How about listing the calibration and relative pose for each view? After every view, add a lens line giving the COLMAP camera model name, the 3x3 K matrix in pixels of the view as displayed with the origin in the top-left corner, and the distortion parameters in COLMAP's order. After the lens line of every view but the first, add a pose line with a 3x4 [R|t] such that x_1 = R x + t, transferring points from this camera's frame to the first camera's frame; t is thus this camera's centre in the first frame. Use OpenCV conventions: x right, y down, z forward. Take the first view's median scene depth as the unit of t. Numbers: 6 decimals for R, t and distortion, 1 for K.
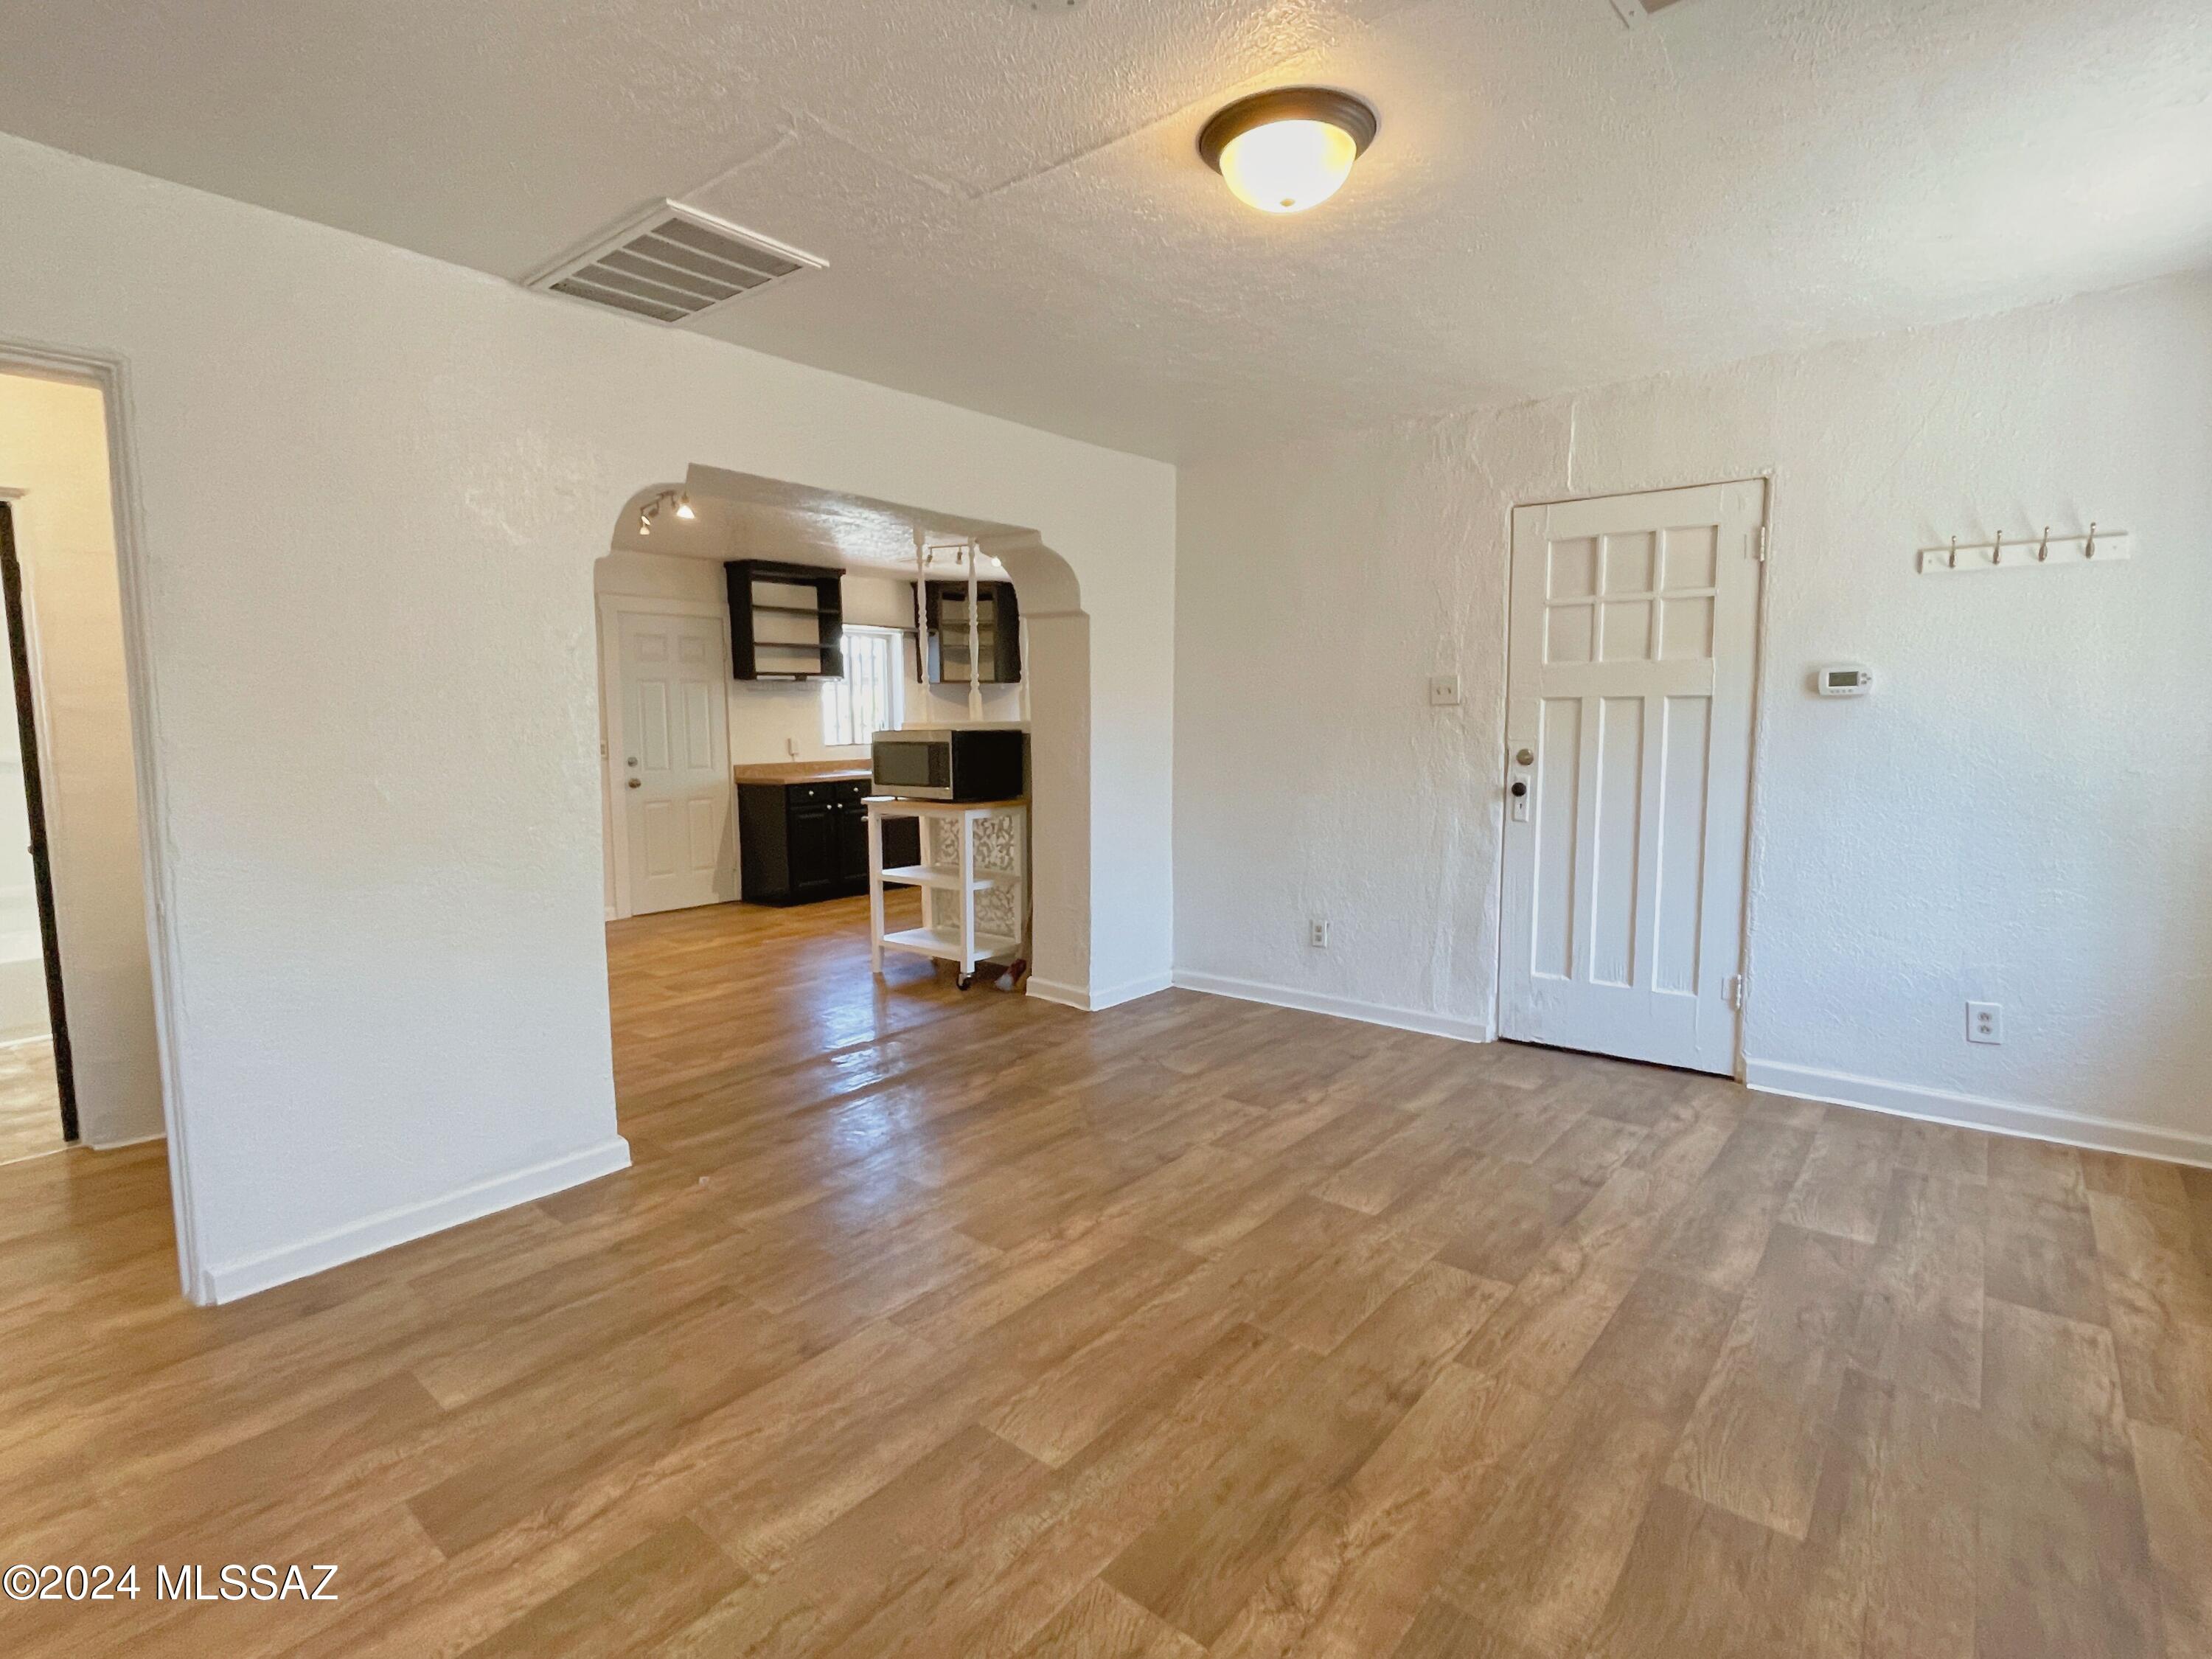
lens RADIAL K [[1083.2, 0, 1106.1], [0, 1083.2, 819.7], [0, 0, 1]] dist [-0.006476, 0.006539]
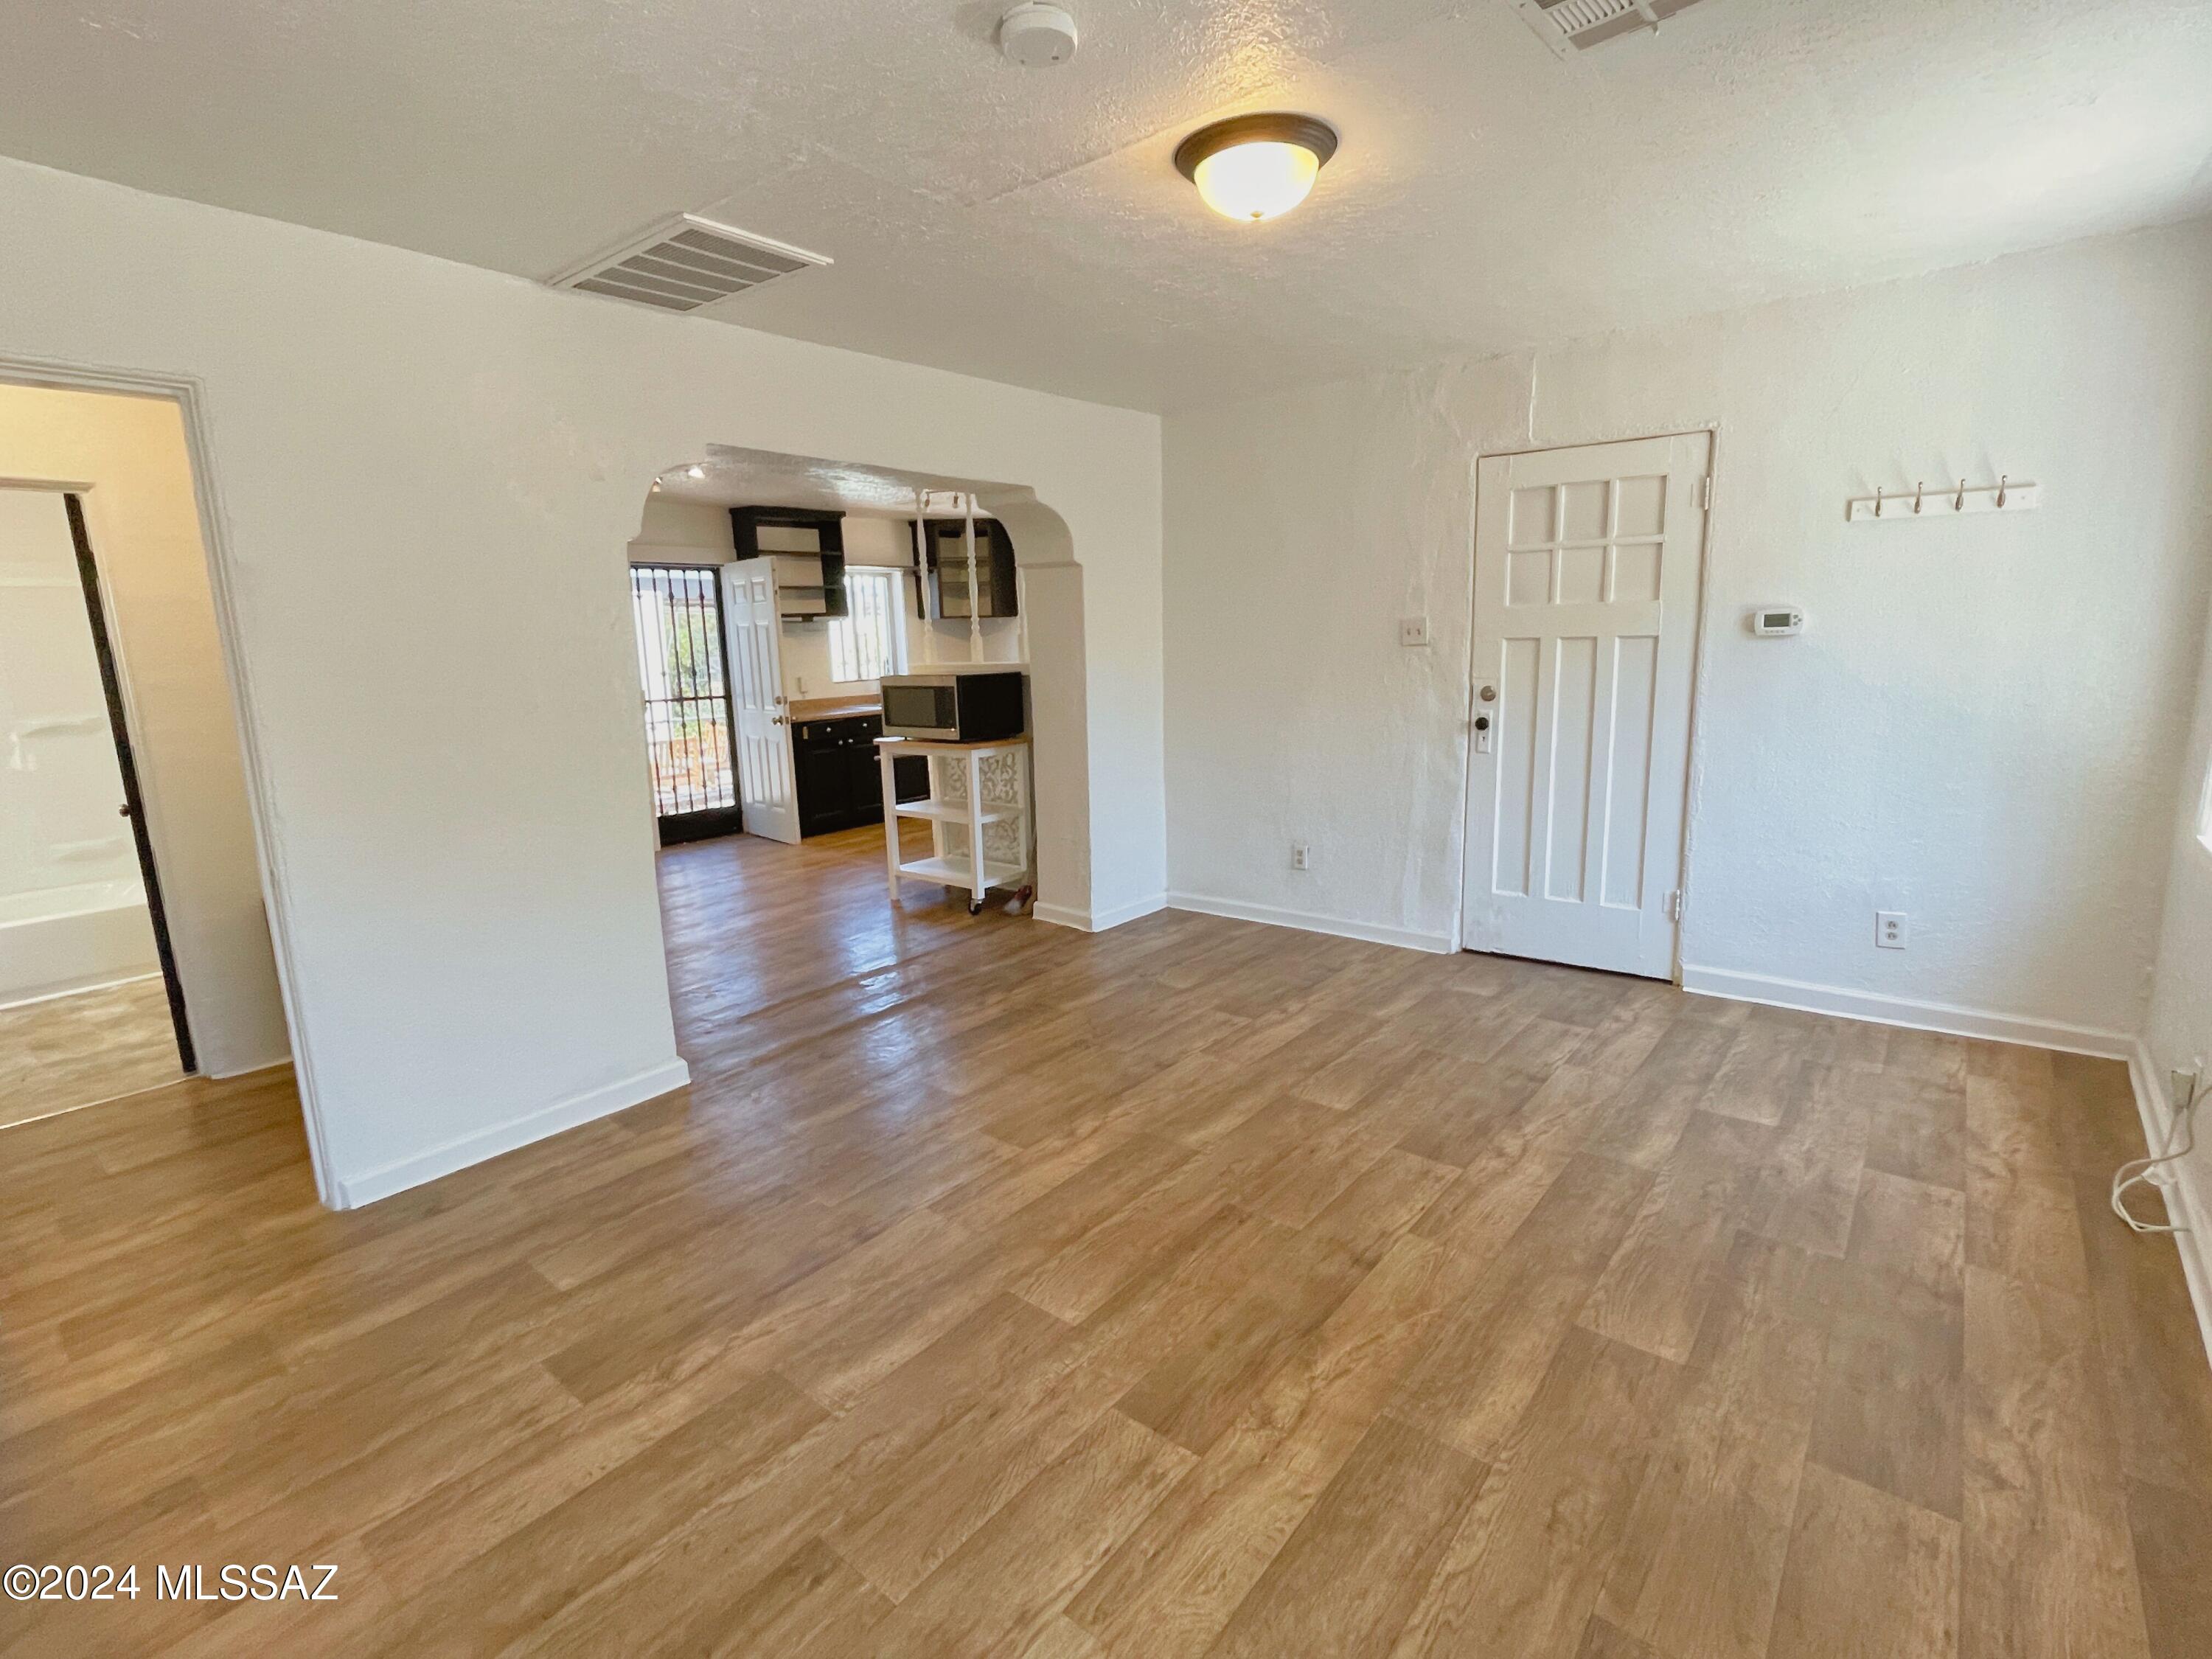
lens RADIAL K [[1056.3, 0, 1101.6], [0, 1056.3, 817.6], [0, 0, 1]] dist [0.000392, -0.000278]
pose [[0.999722, -0.023556, -0.001273, -0.001683], [0.023581, 0.996345, 0.082105, -0.046786], [-0.000666, -0.082112, 0.996623, -0.099654]]
